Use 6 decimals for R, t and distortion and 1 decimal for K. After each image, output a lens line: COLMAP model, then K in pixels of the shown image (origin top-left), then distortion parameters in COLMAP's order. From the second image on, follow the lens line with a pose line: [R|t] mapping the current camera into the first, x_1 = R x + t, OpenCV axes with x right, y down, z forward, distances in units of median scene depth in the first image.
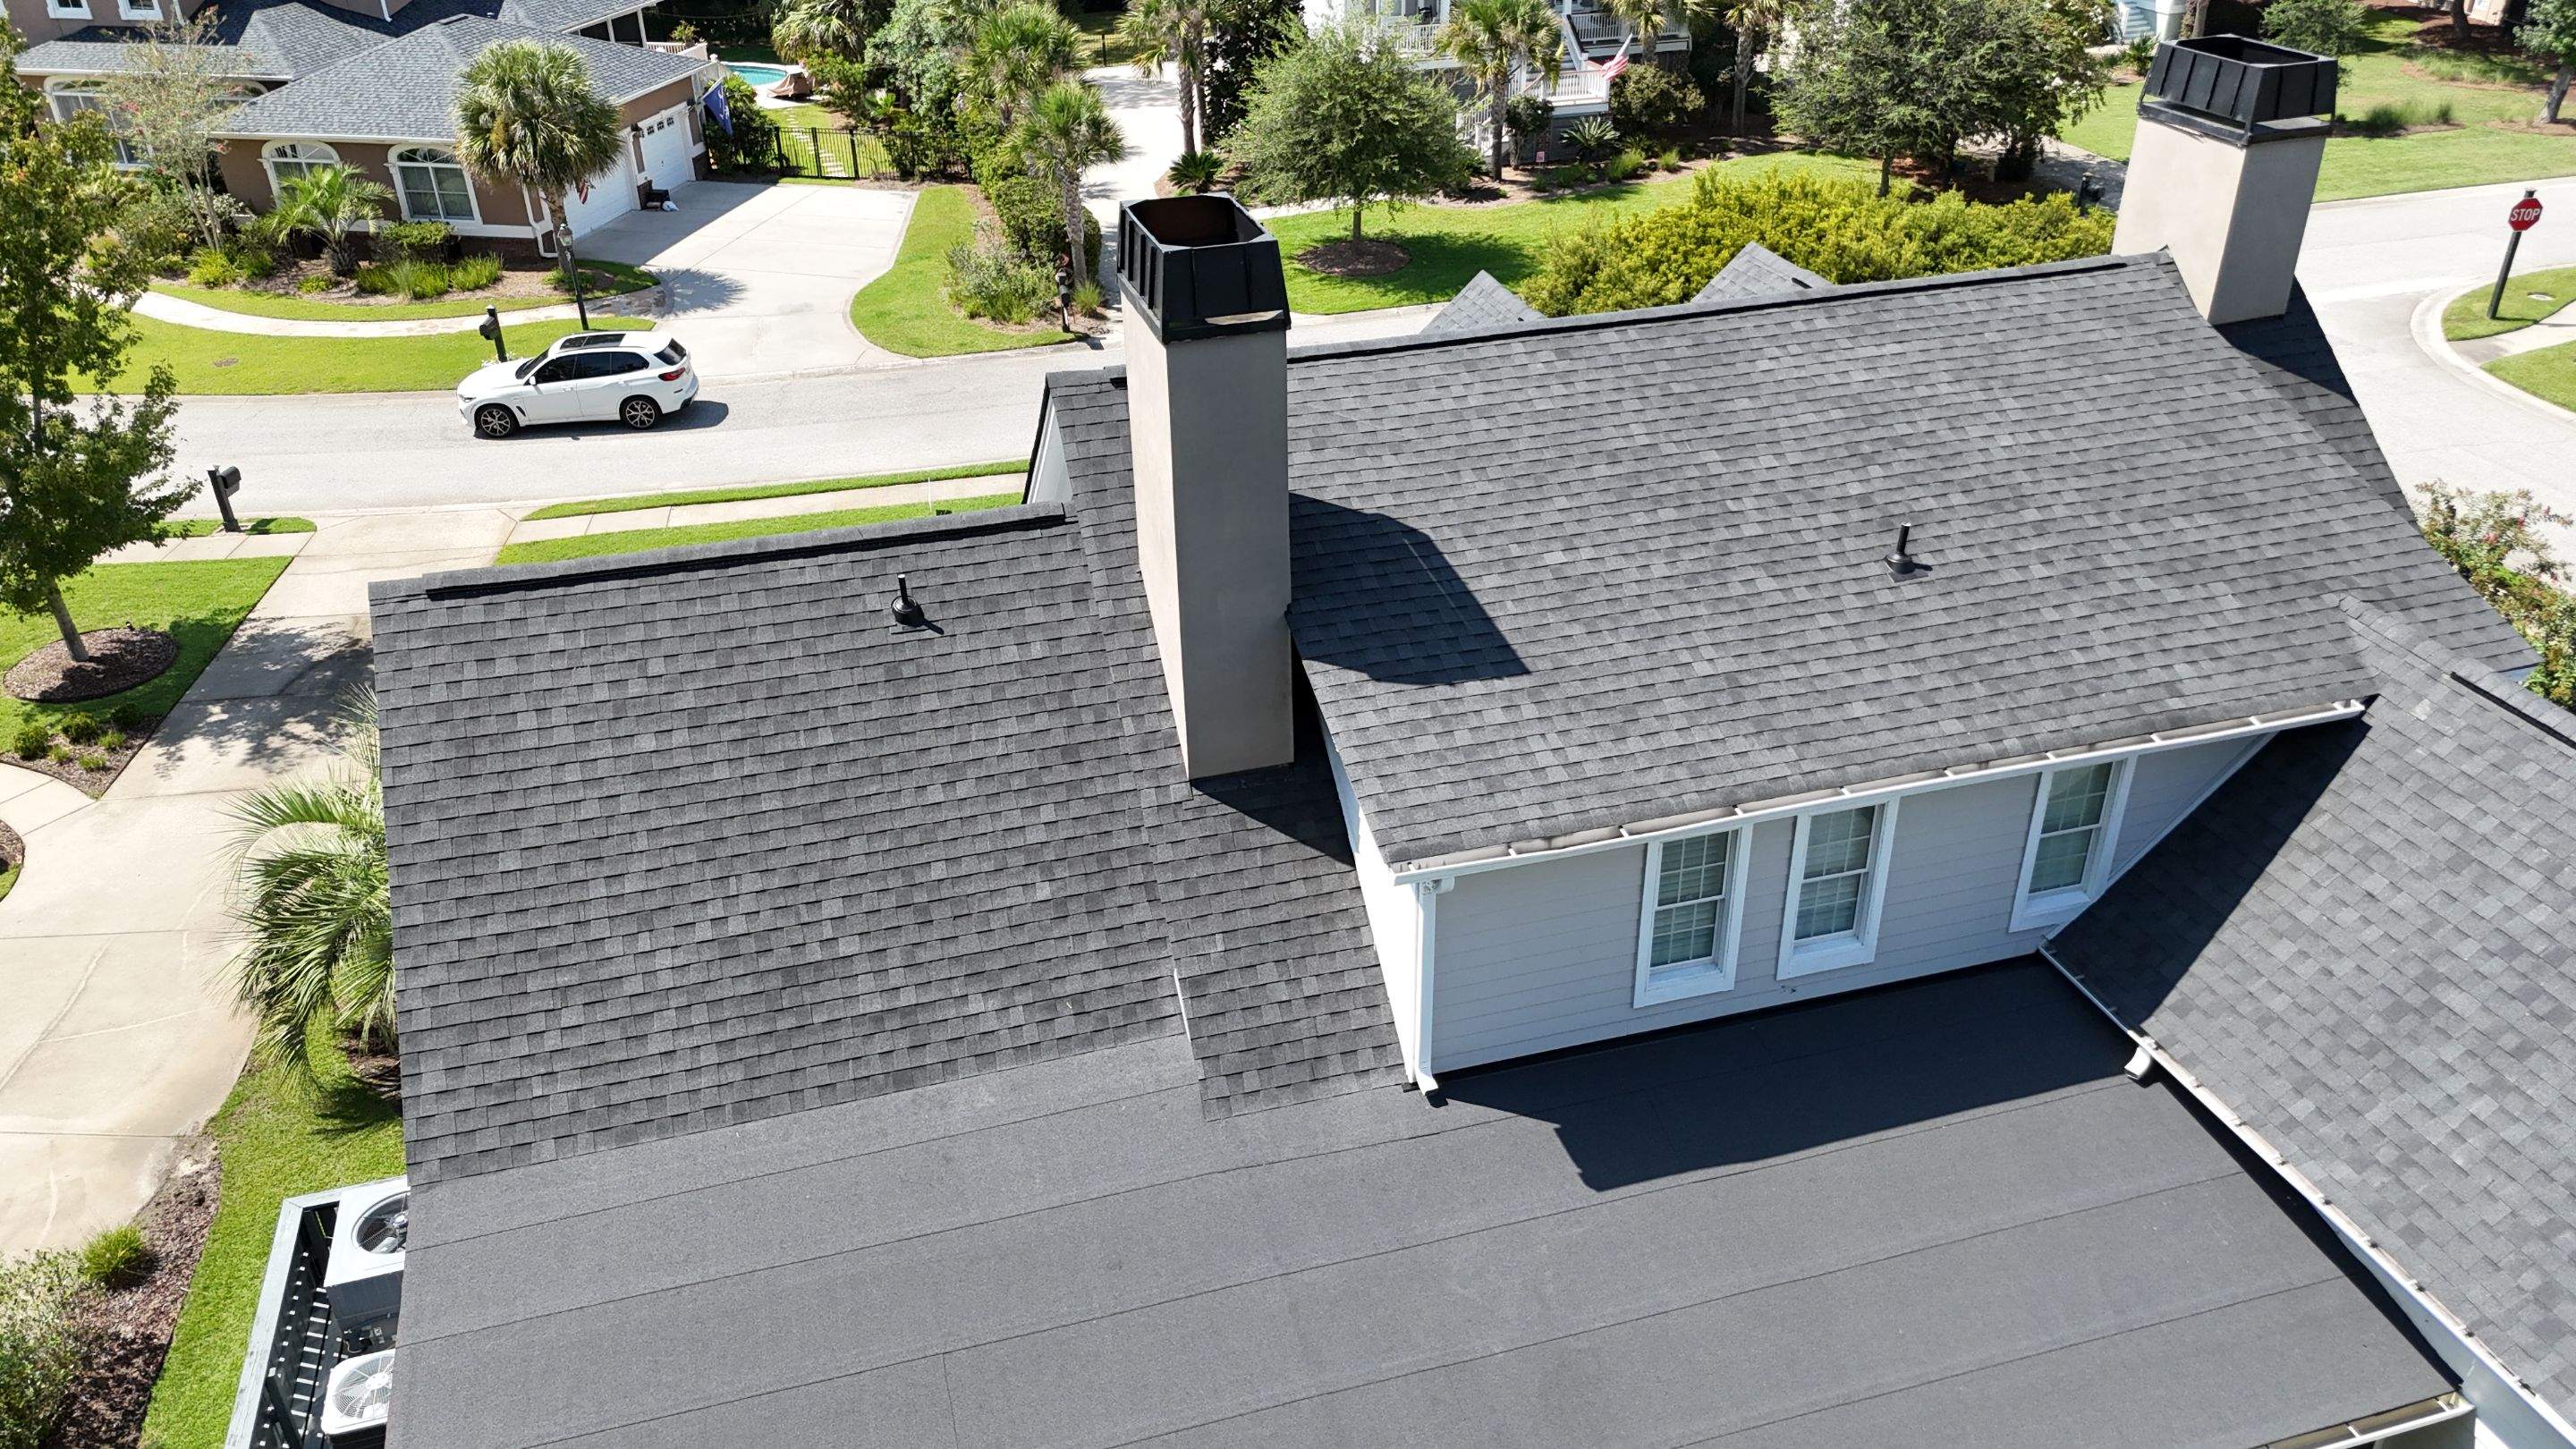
lens RADIAL K [[1889.4, 0, 1300.7], [0, 1889.4, 725.9], [0, 0, 1]] dist [0.082971, -0.084621]
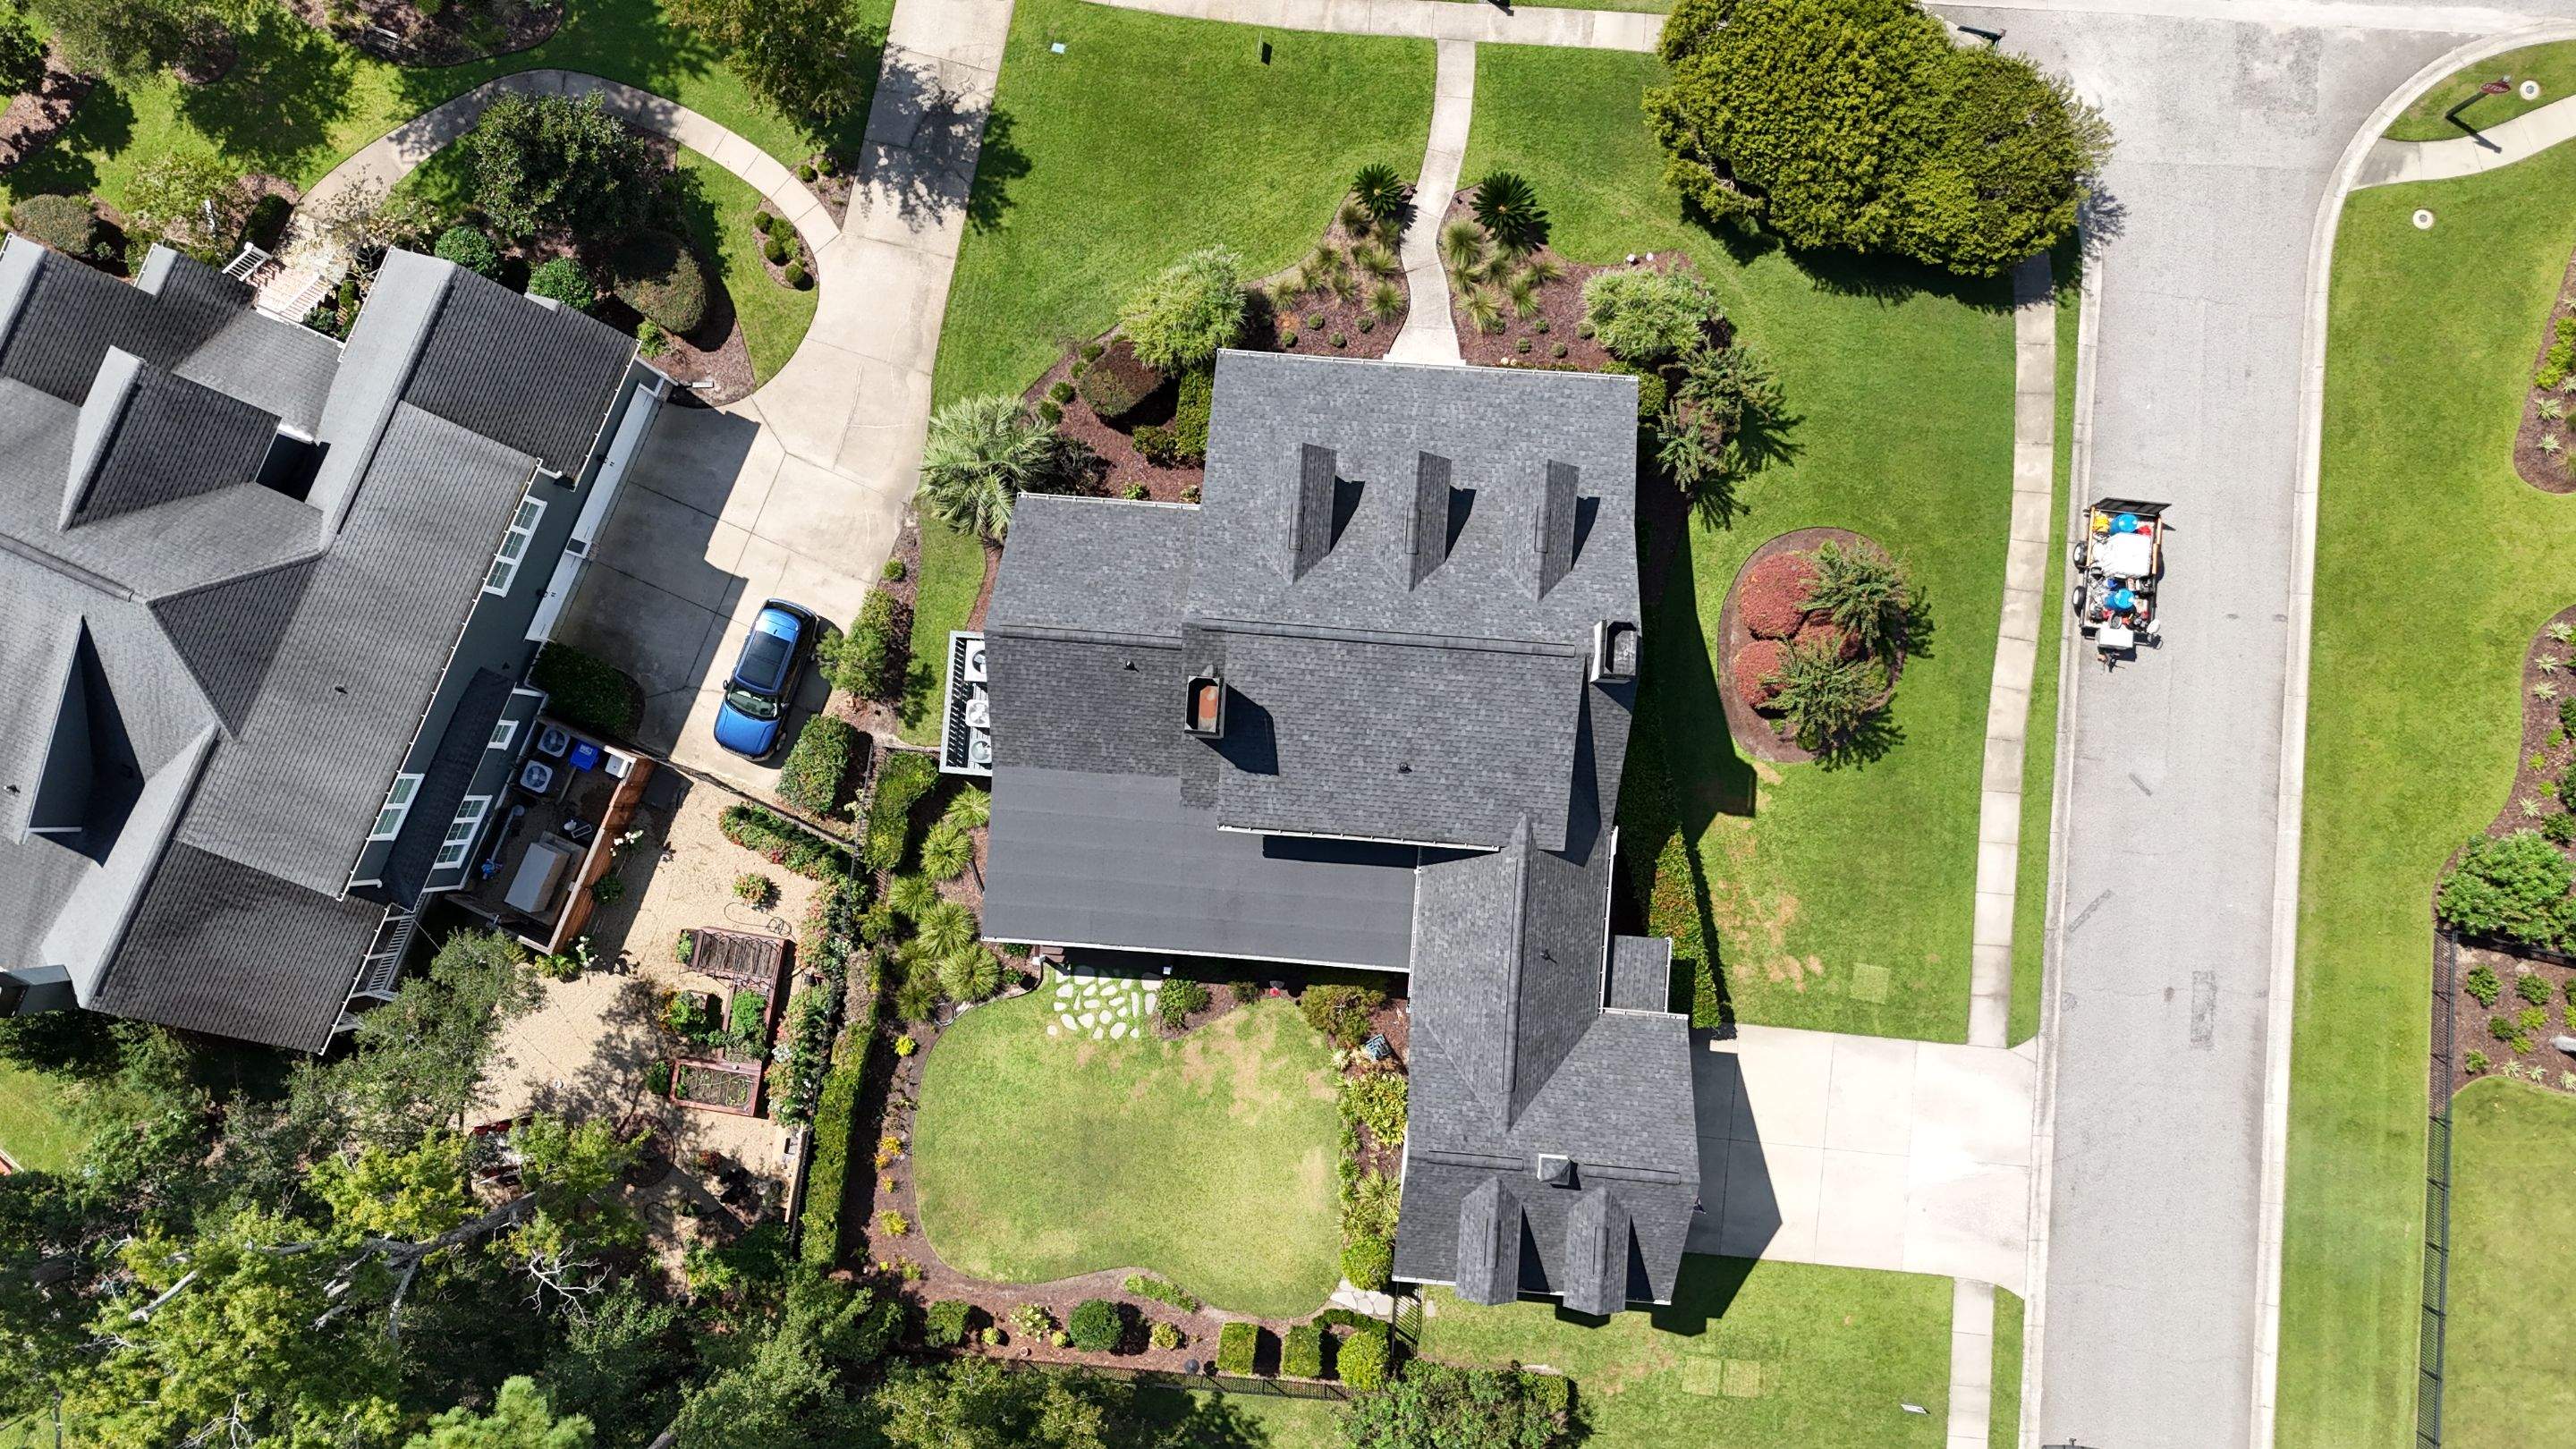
lens RADIAL K [[1896.0, 0, 1295.7], [0, 1896.0, 724.1], [0, 0, 1]] dist [0.076240, -0.072960]
pose [[0.935635, 0.352360, -0.020699, 0.183583], [-0.168210, 0.496675, 0.851481, -3.064814], [0.310309, -0.793194, 0.523977, -0.790527]]
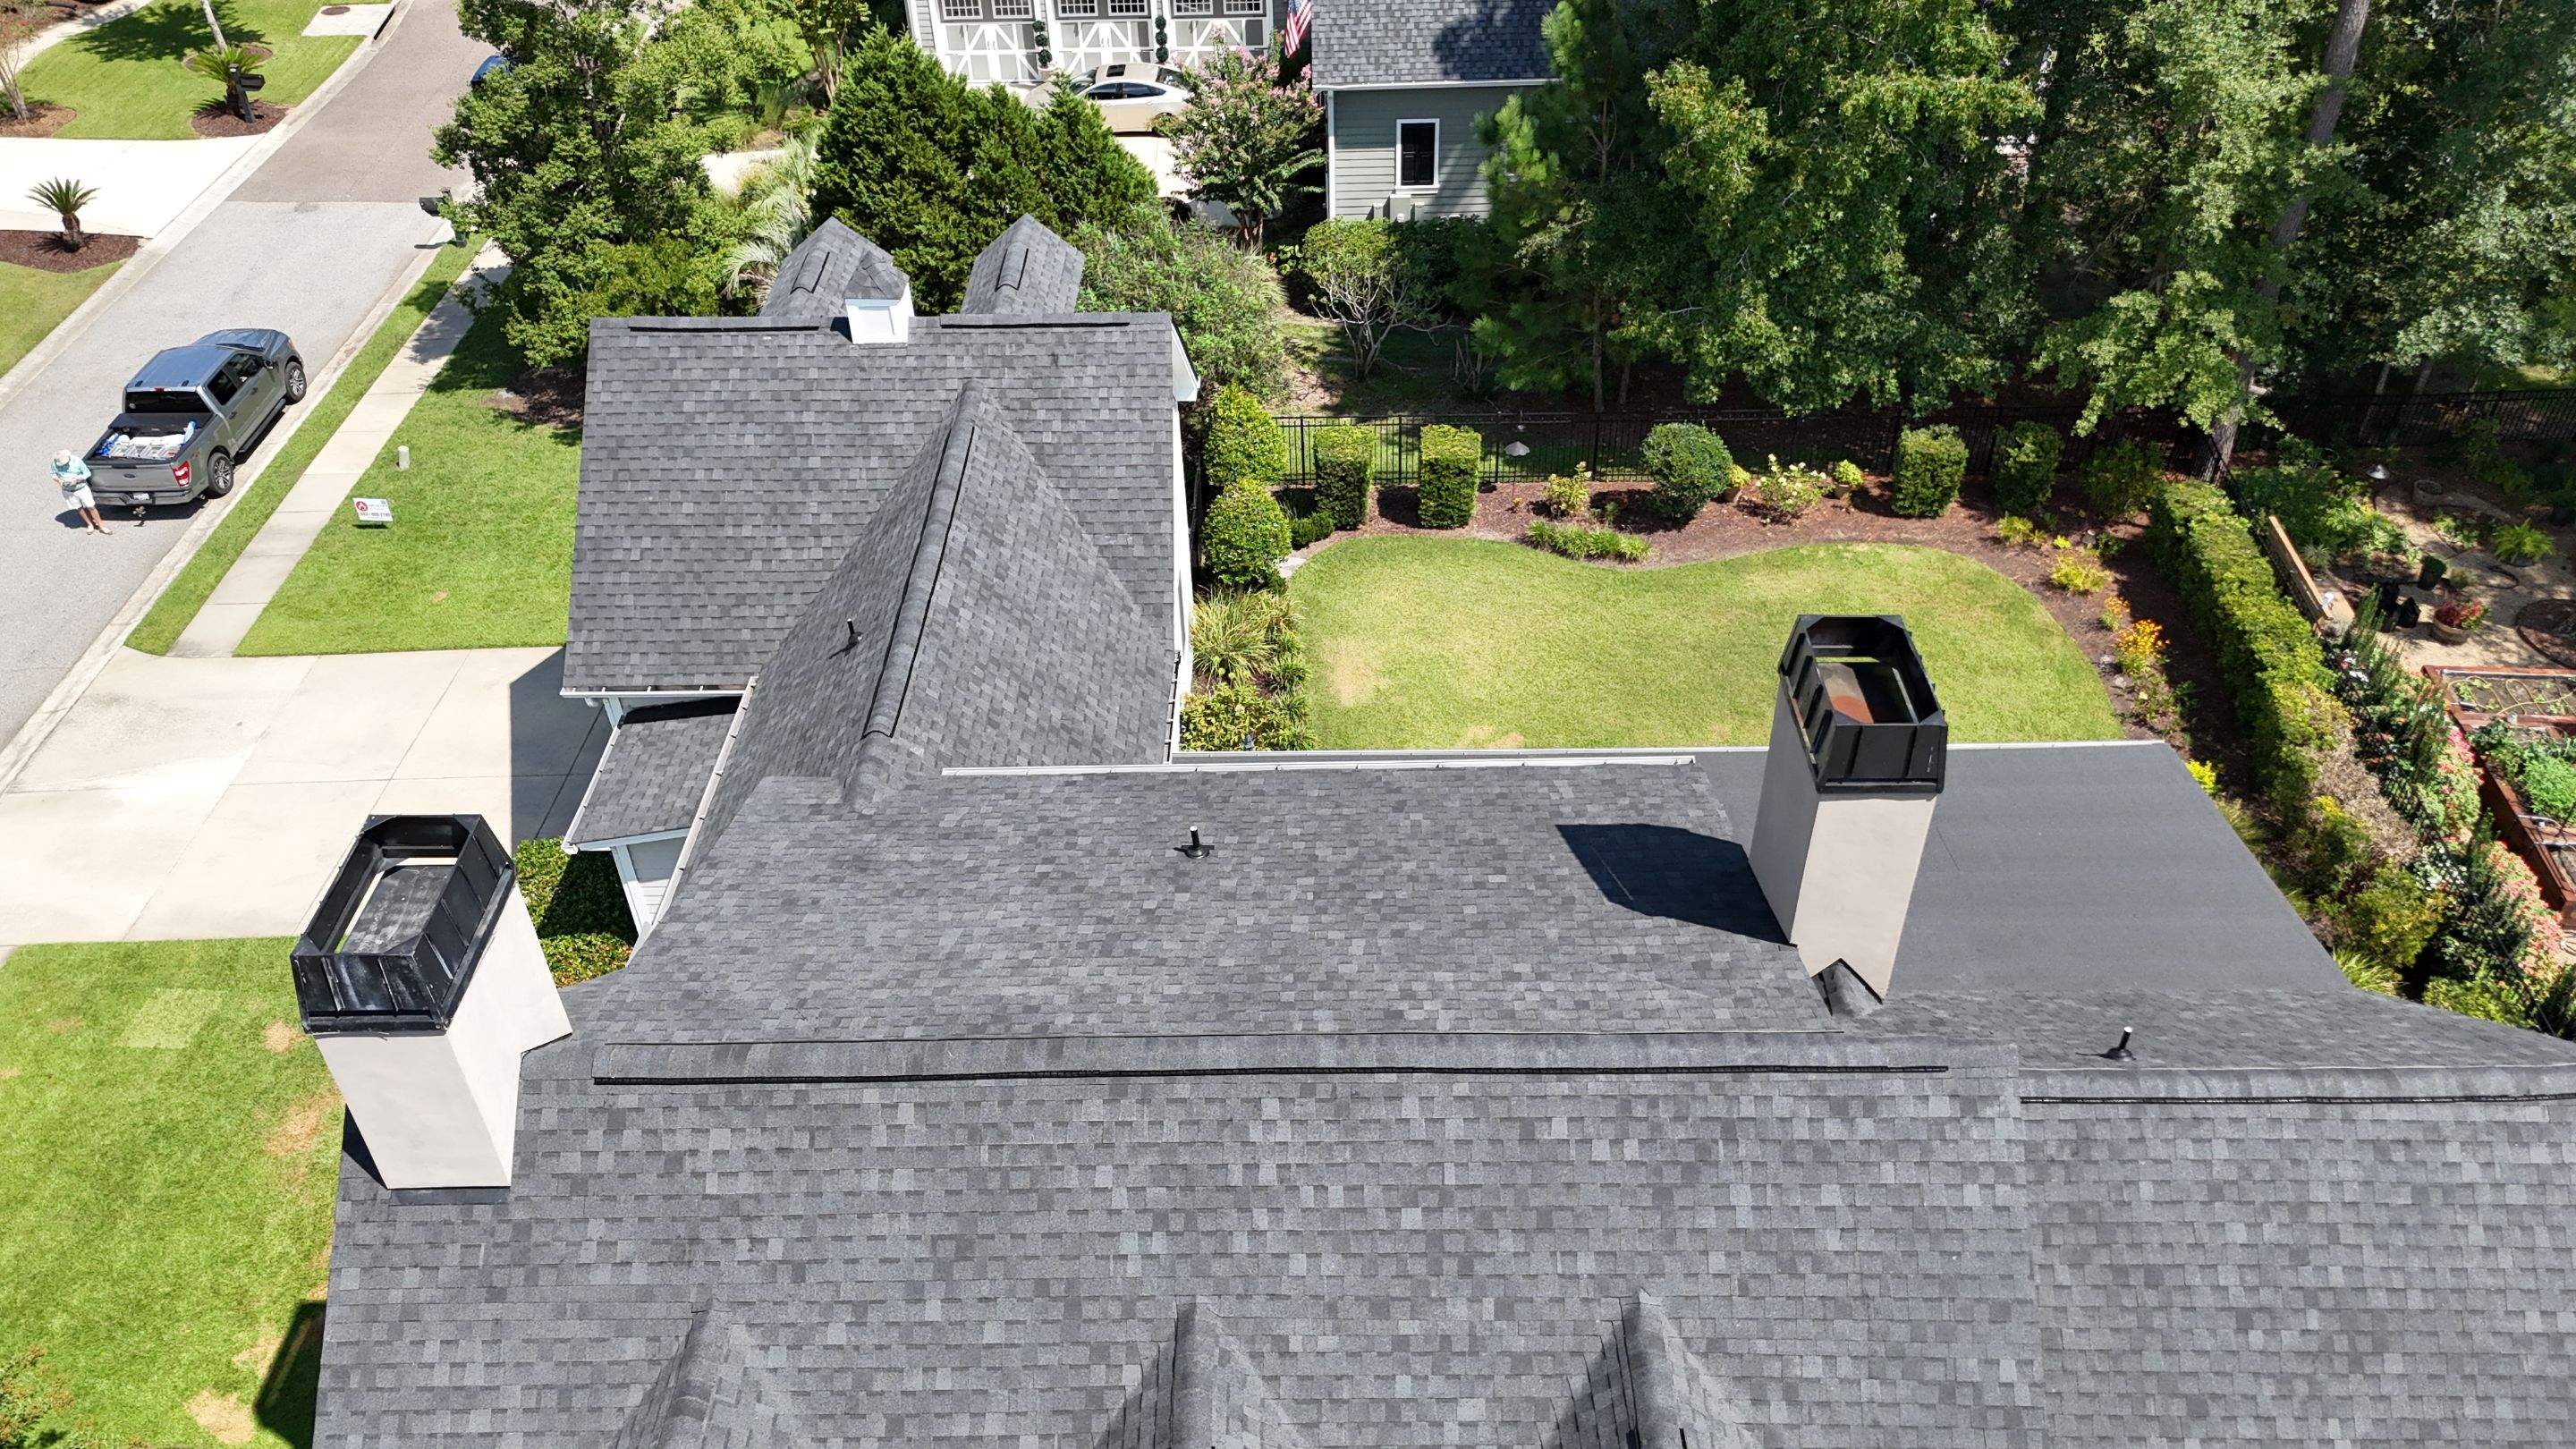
lens RADIAL K [[1896.0, 0, 1295.7], [0, 1896.0, 724.1], [0, 0, 1]] dist [0.076240, -0.072960]
pose [[-0.957262, -0.154564, 0.244457, -0.012330], [0.171608, 0.376823, 0.910250, -1.194575], [-0.232809, 0.913299, -0.334194, 1.346996]]
